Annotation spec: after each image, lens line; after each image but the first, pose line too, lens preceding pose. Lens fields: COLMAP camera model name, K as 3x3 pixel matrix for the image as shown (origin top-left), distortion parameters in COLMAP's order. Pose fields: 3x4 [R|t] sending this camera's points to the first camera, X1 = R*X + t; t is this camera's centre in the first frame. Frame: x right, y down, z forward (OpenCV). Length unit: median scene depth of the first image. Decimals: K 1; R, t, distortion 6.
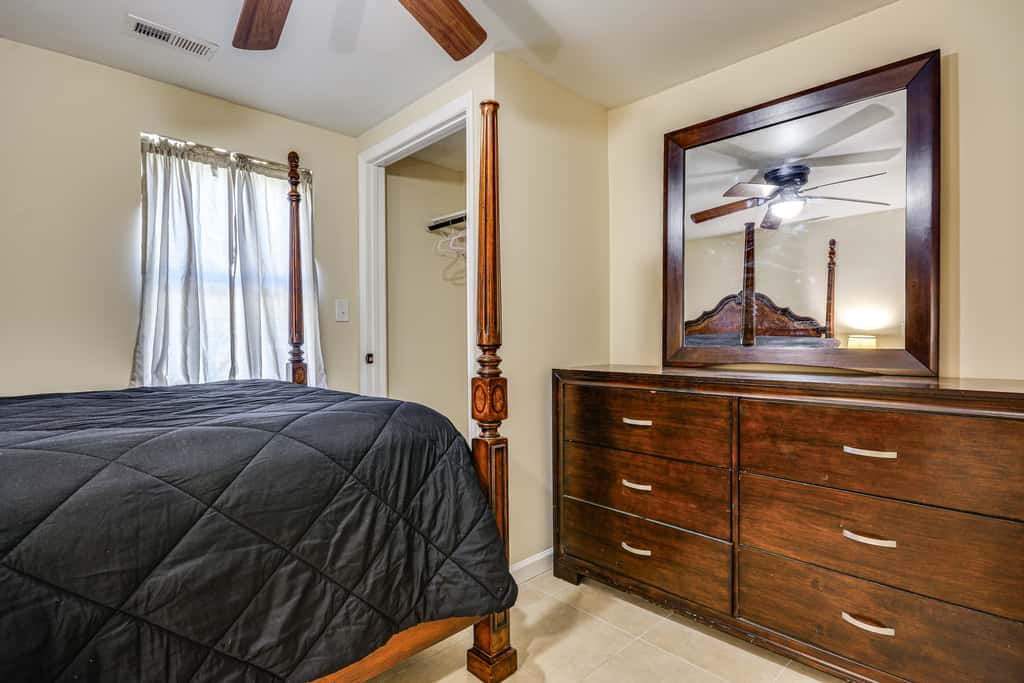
lens RADIAL K [[506.1, 0, 539.6], [0, 506.1, 342.3], [0, 0, 1]] dist [0.002559, -0.000032]
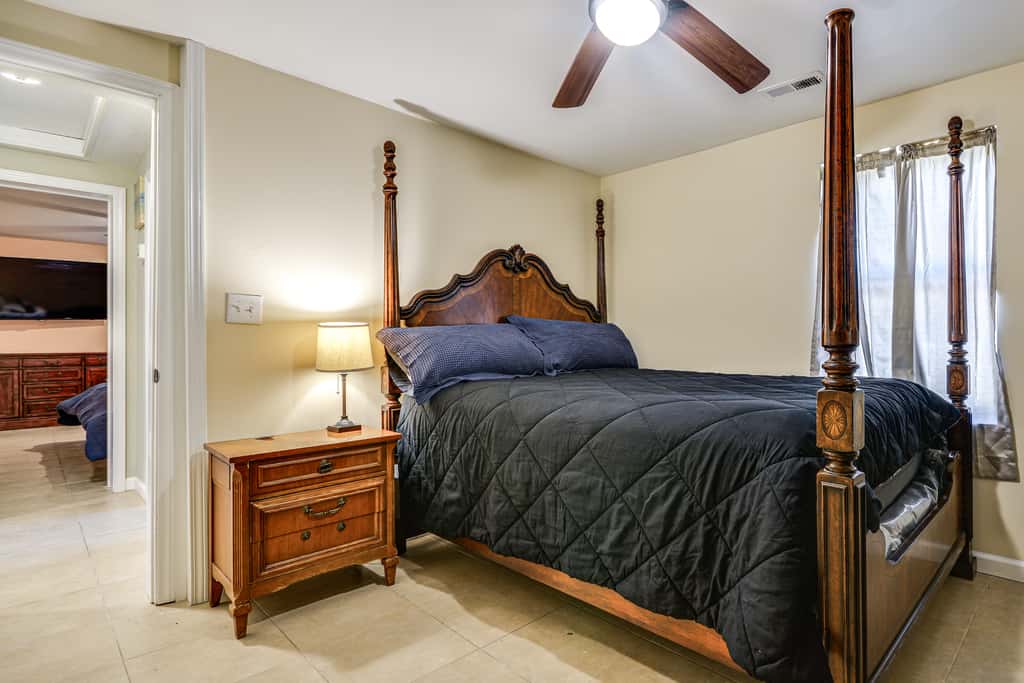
lens RADIAL K [[537.7, 0, 605.6], [0, 537.7, 338.1], [0, 0, 1]] dist [-0.001021, -0.000188]
pose [[0.042541, 0.002848, -0.999091, 0.647324], [-0.003126, 0.999991, 0.002717, -0.007137], [0.999090, 0.003008, 0.042549, 0.614998]]
